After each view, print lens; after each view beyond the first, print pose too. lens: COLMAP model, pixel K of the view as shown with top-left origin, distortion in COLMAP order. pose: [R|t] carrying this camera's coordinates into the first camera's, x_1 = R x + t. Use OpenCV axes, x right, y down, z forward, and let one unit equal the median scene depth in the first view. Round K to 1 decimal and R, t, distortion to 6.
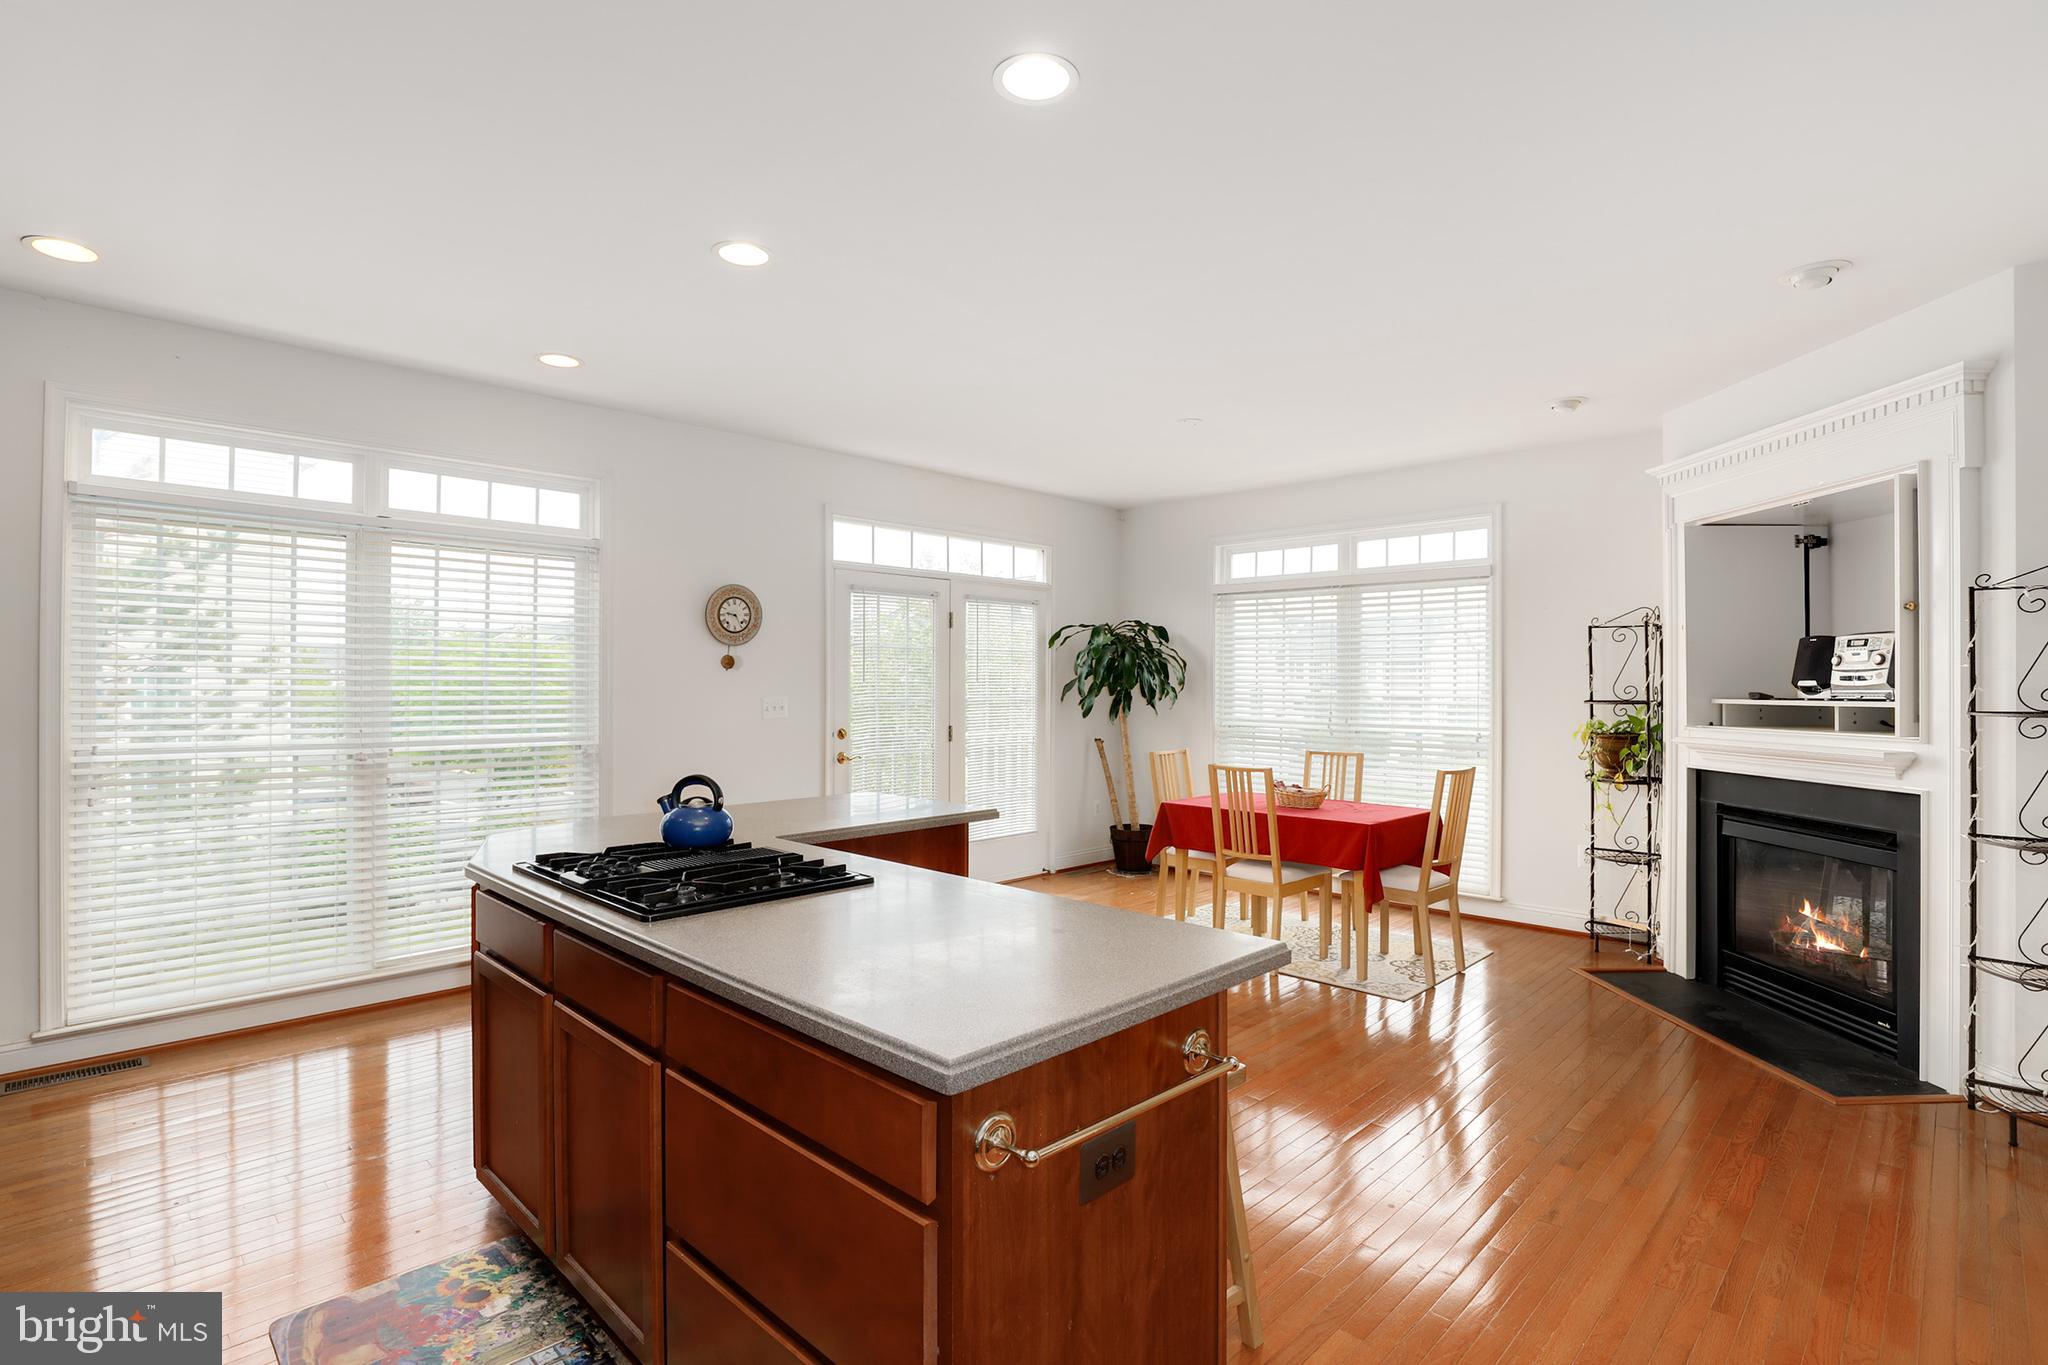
lens RADIAL K [[964.5, 0, 1027.7], [0, 964.5, 679.4], [0, 0, 1]] dist [-0.029933, 0.004767]
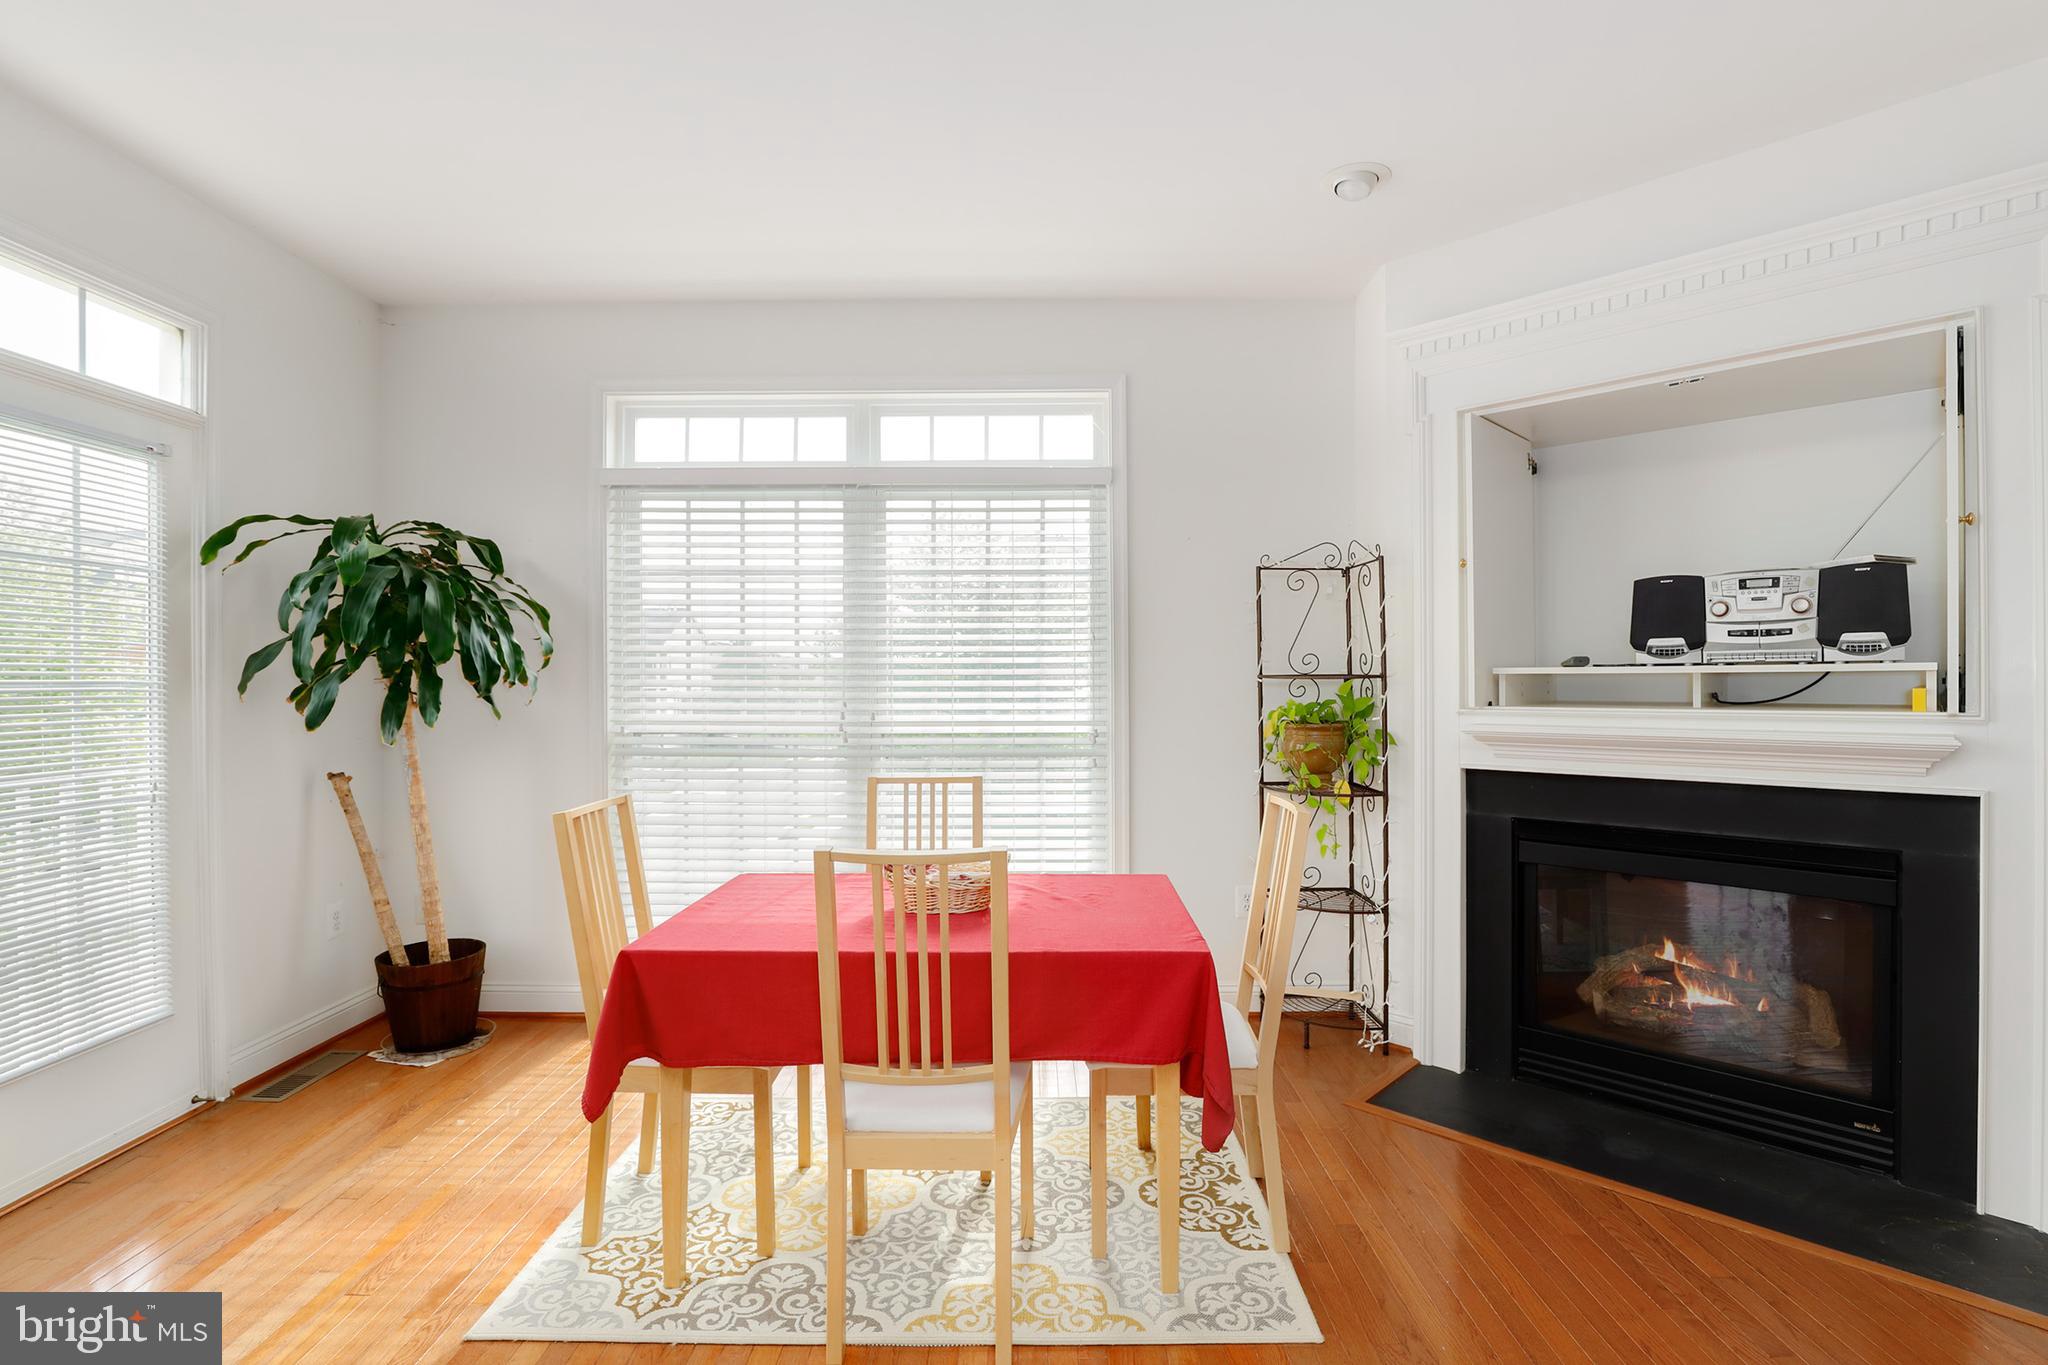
lens RADIAL K [[964.5, 0, 1024.7], [0, 964.5, 675.5], [0, 0, 1]] dist [-0.029933, 0.004767]
pose [[0.716366, -0.005217, 0.697705, -0.010516], [0.002666, 0.999985, 0.004740, 0.018219], [-0.697719, -0.001535, 0.716370, 0.612614]]
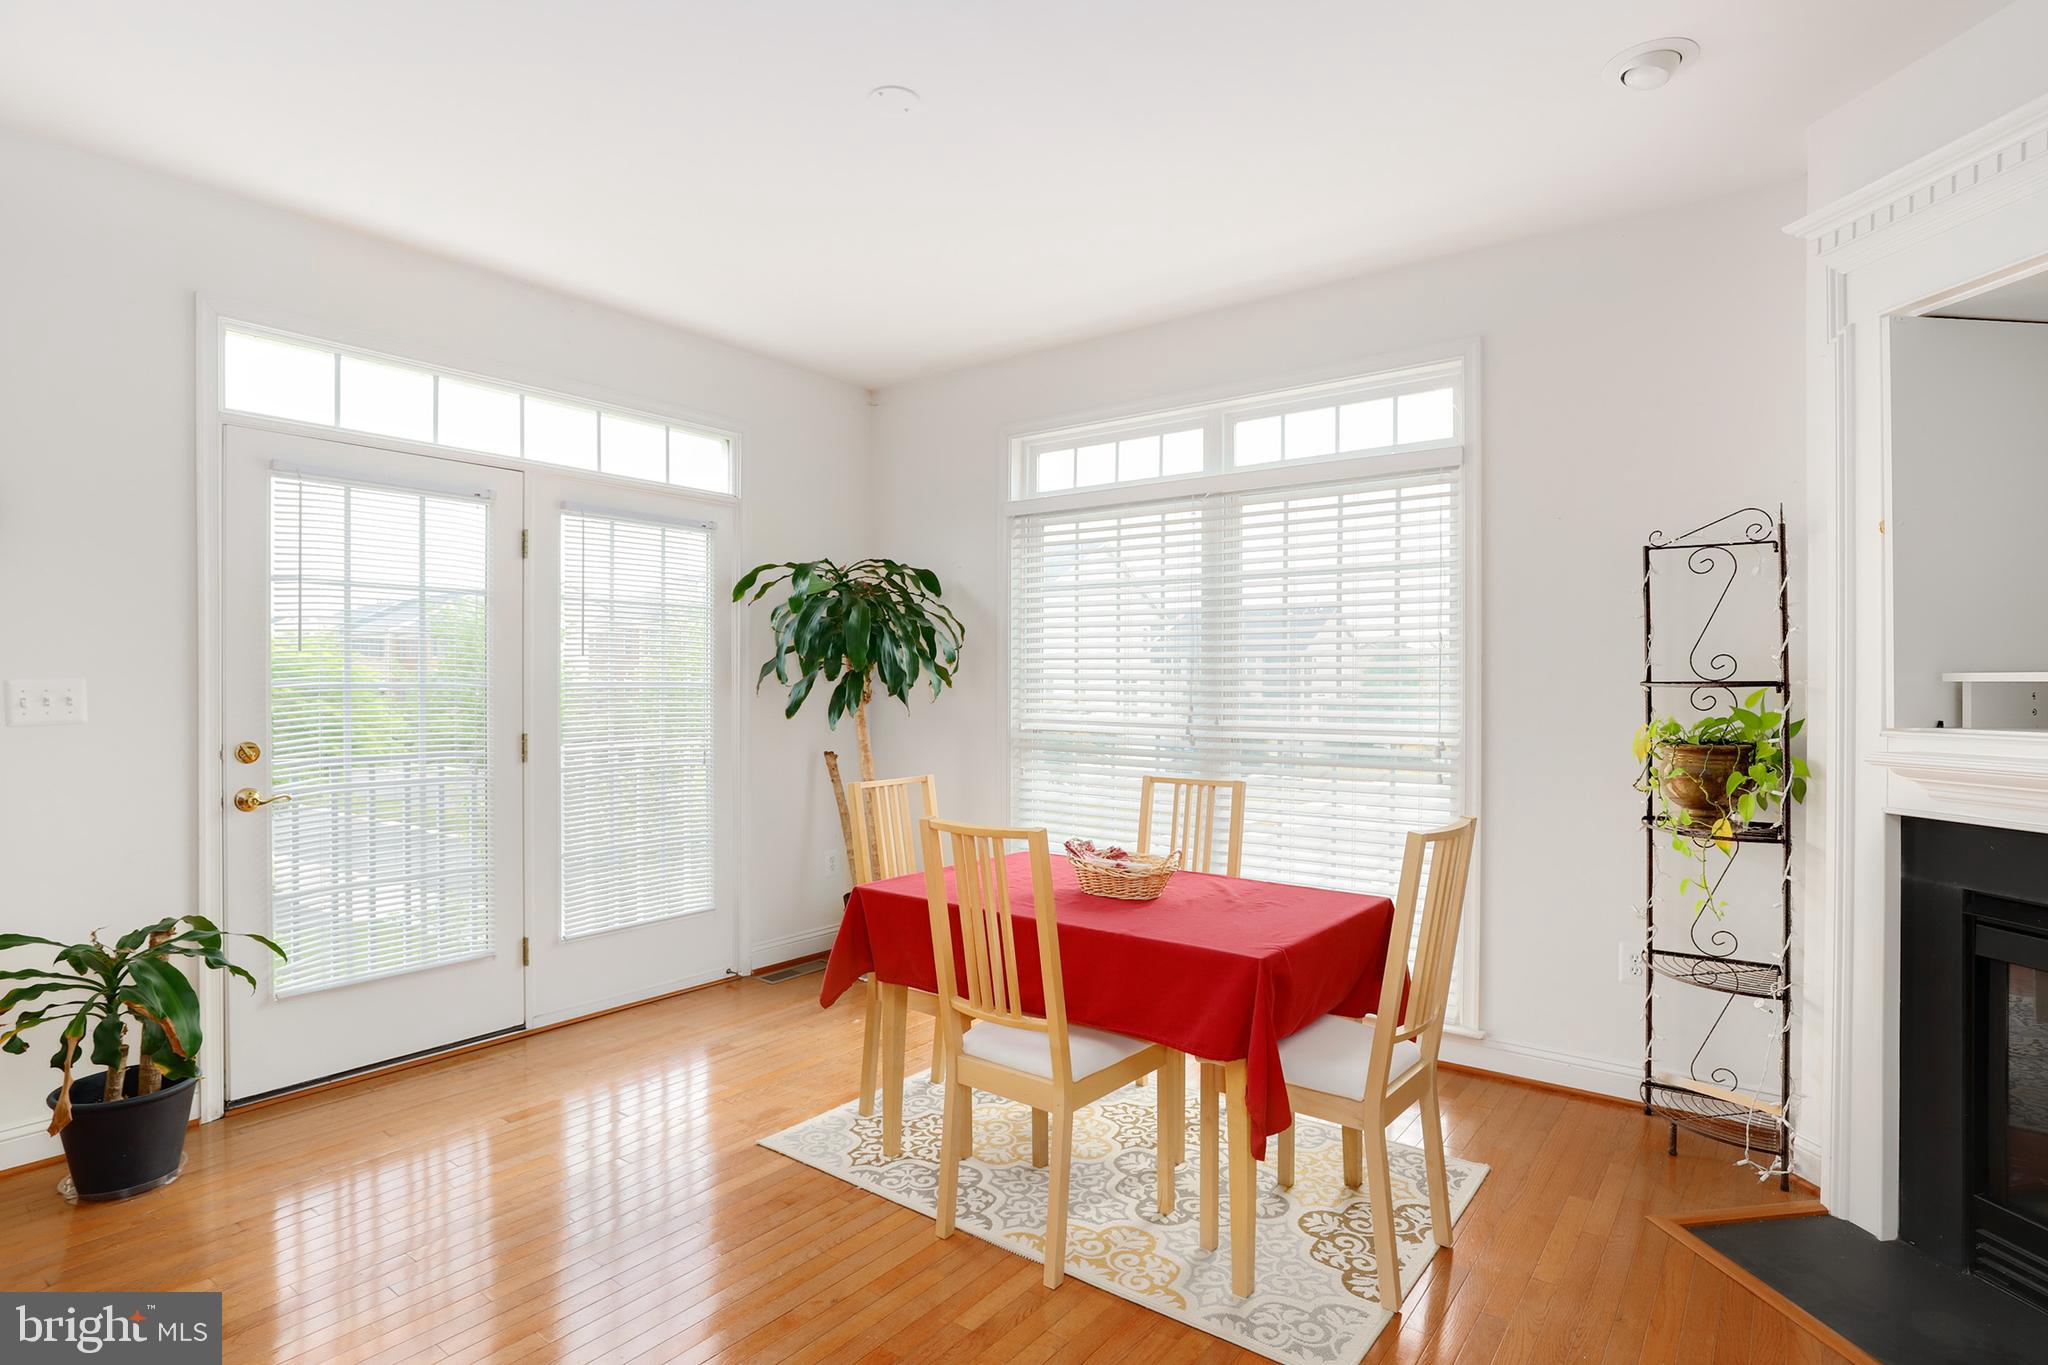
lens RADIAL K [[1037.2, 0, 1016.6], [0, 1037.2, 692.7], [0, 0, 1]] dist [-0.026315, 0.002658]
pose [[0.992693, -0.003150, 0.120627, 0.156250], [0.001390, 0.999891, 0.014670, 0.018868], [-0.120660, -0.014395, 0.992589, 0.451126]]
